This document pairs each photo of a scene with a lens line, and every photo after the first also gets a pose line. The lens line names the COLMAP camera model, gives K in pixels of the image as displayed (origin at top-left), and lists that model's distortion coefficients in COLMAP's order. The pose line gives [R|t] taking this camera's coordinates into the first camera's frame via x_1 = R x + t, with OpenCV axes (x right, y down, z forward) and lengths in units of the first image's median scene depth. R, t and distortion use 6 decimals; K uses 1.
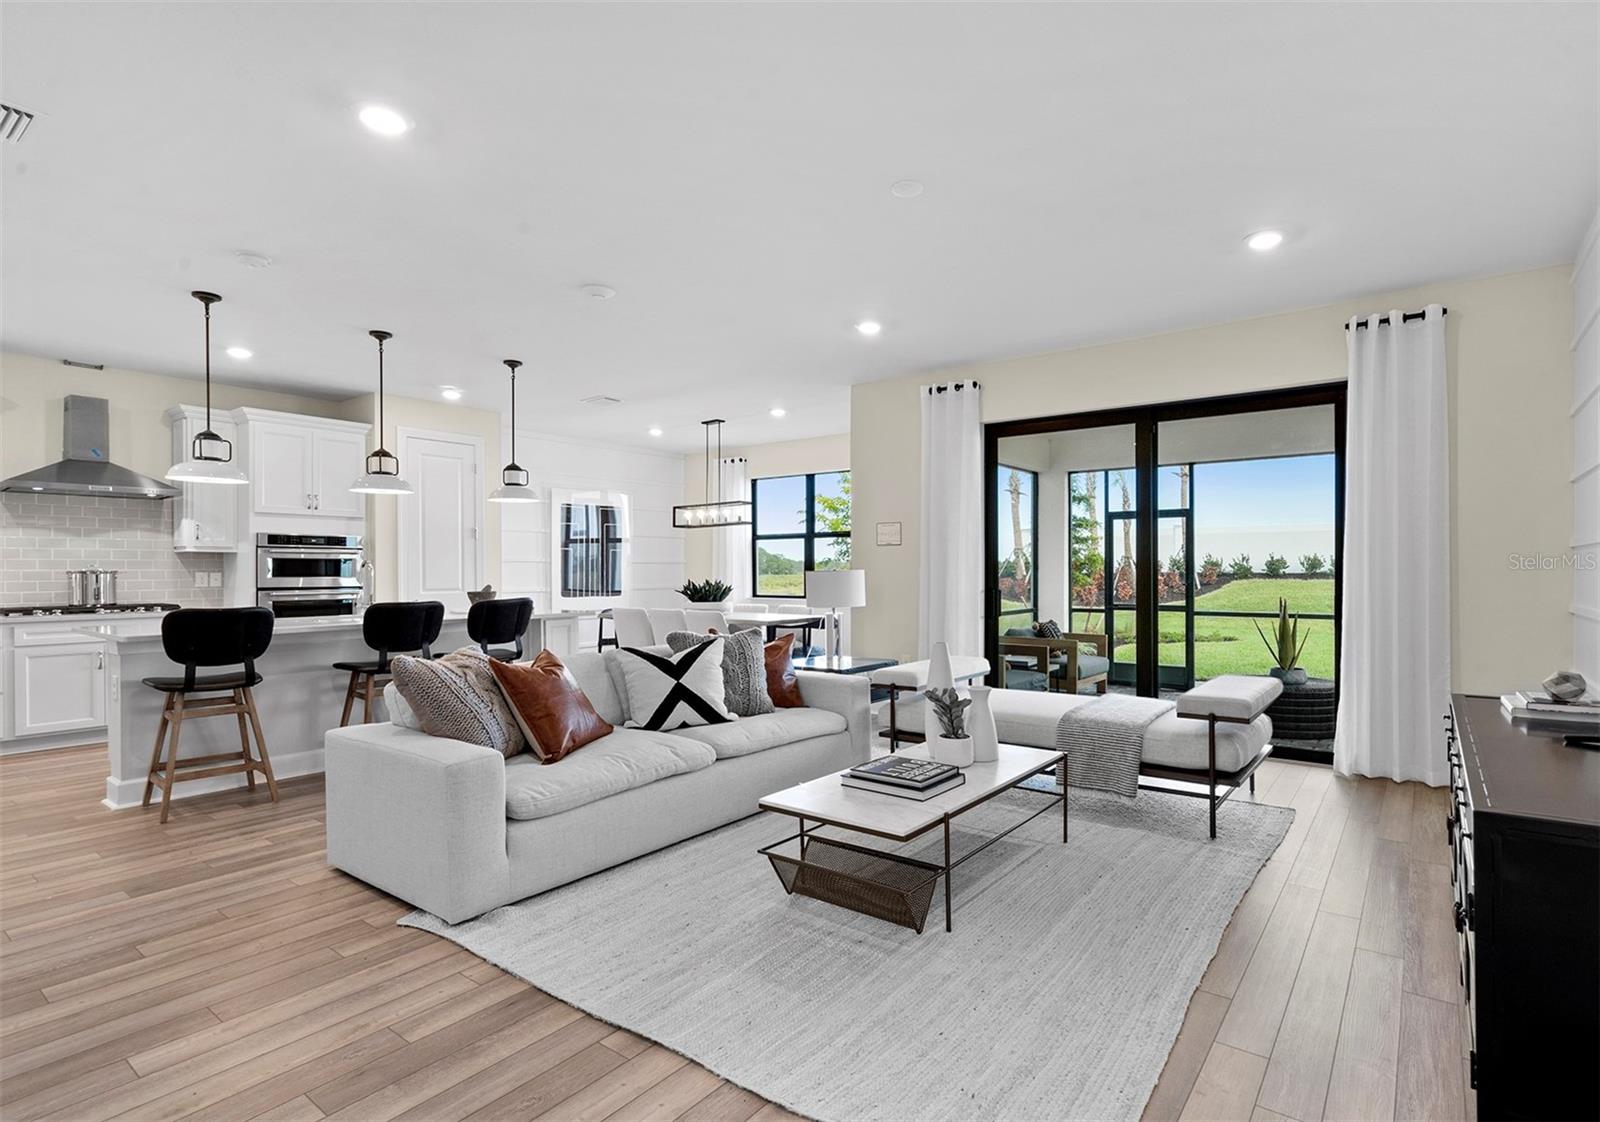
lens RADIAL K [[786.5, 0, 857.1], [0, 786.5, 569.5], [0, 0, 1]] dist [0.004414, -0.000017]
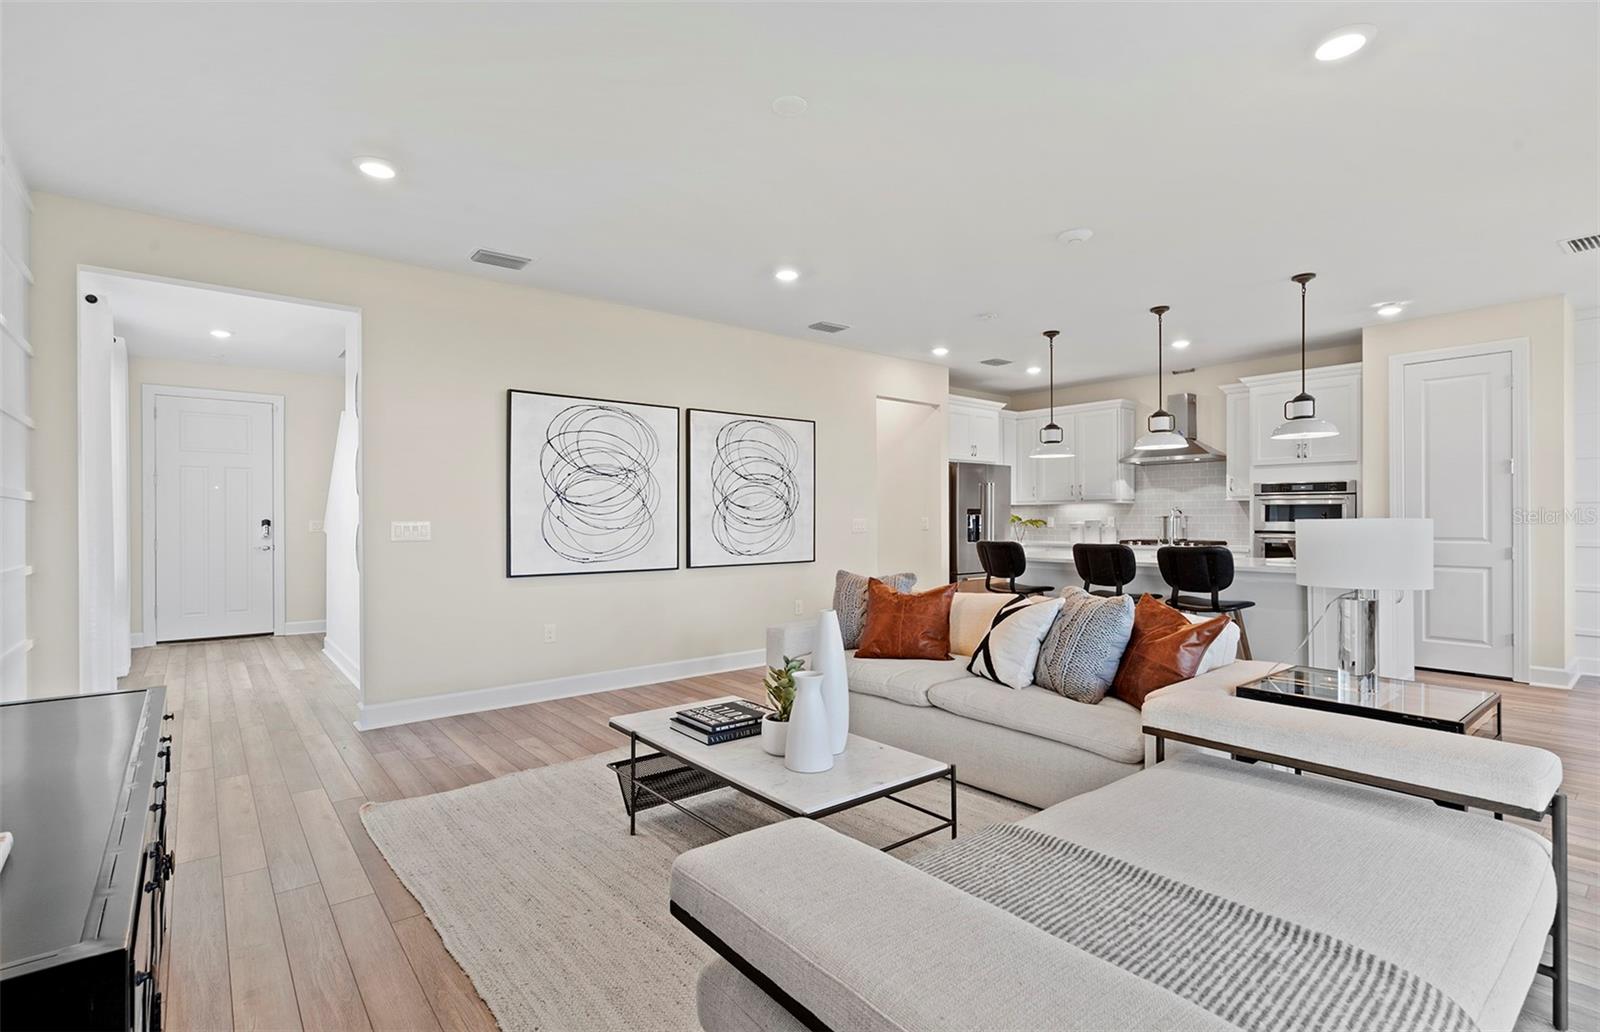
lens RADIAL K [[736.1, 0, 795.0], [0, 736.1, 515.2], [0, 0, 1]] dist [-0.000330, 0.000942]
pose [[-0.253772, 0.001606, -0.967263, 0.491468], [0.004122, 0.999991, 0.000579, -0.003398], [0.967255, -0.003840, -0.253777, 0.673608]]
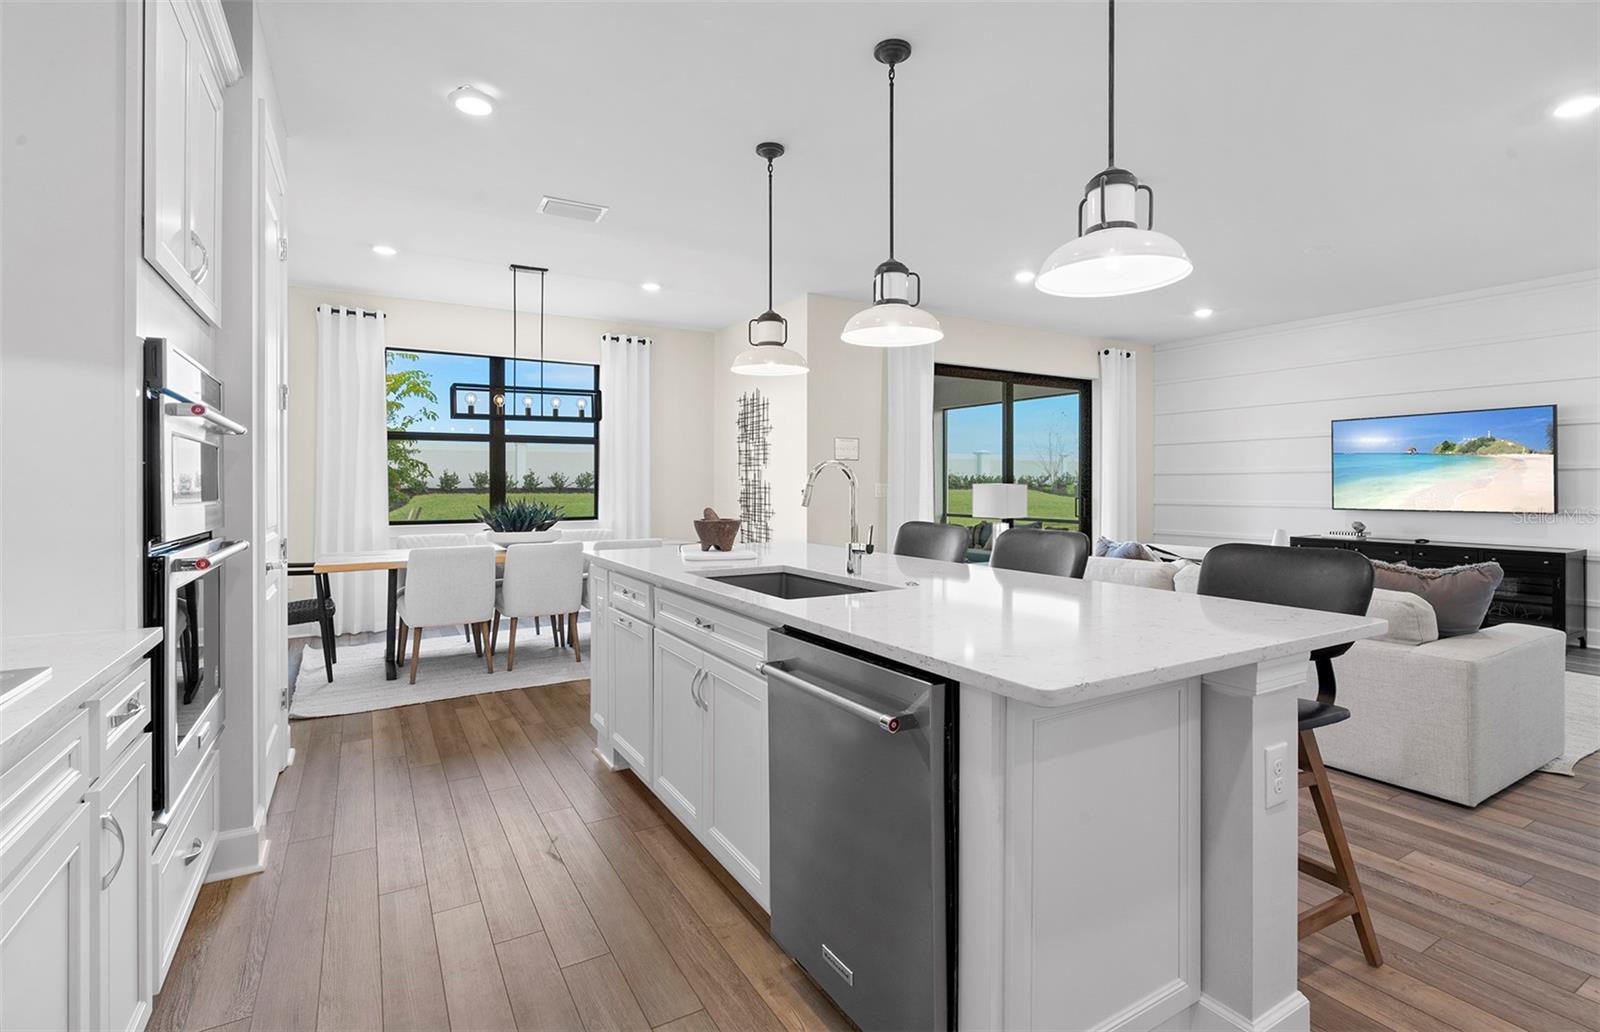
lens RADIAL K [[736.1, 0, 791.7], [0, 736.1, 480.6], [0, 0, 1]] dist [-0.000330, 0.000942]
pose [[0.407089, 0.006033, 0.913369, -0.965342], [0.000231, 0.999977, -0.006708, 0.003418], [-0.913388, 0.002942, 0.407078, 0.751082]]
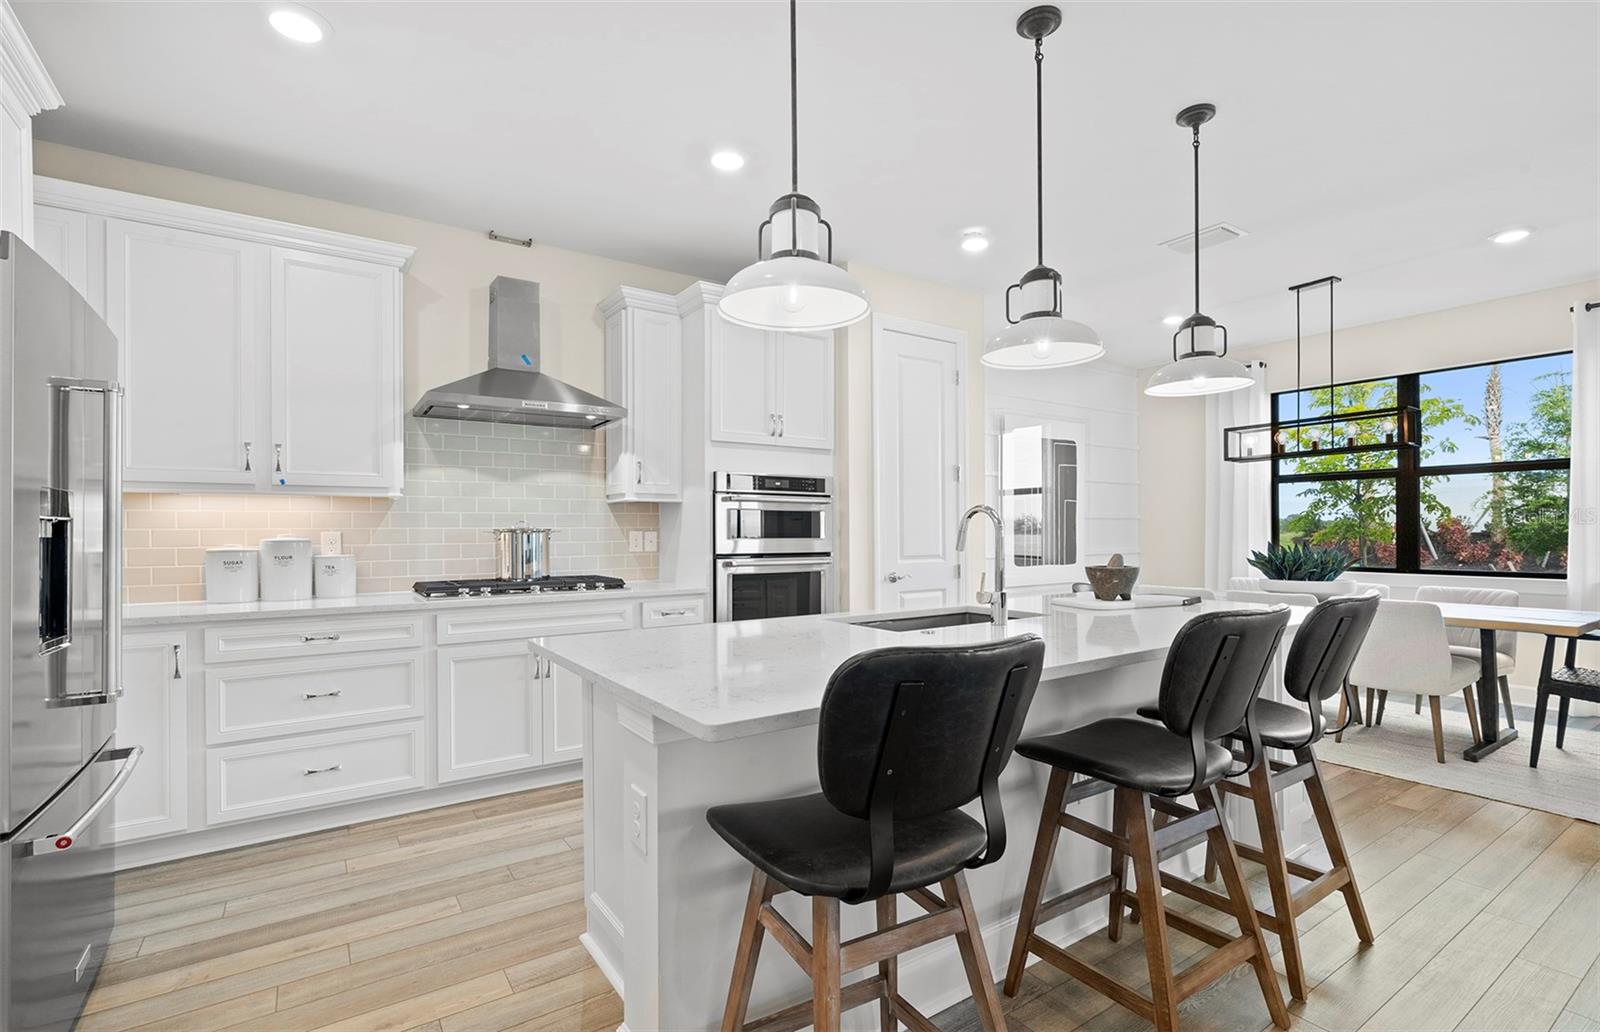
lens RADIAL K [[736.1, 0, 810.5], [0, 736.1, 526.1], [0, 0, 1]] dist [-0.000330, 0.000942]
pose [[0.943161, -0.003420, -0.332318, -0.517624], [0.001411, 0.999979, -0.006288, 0.003753], [0.332332, 0.005461, 0.943146, 0.477924]]
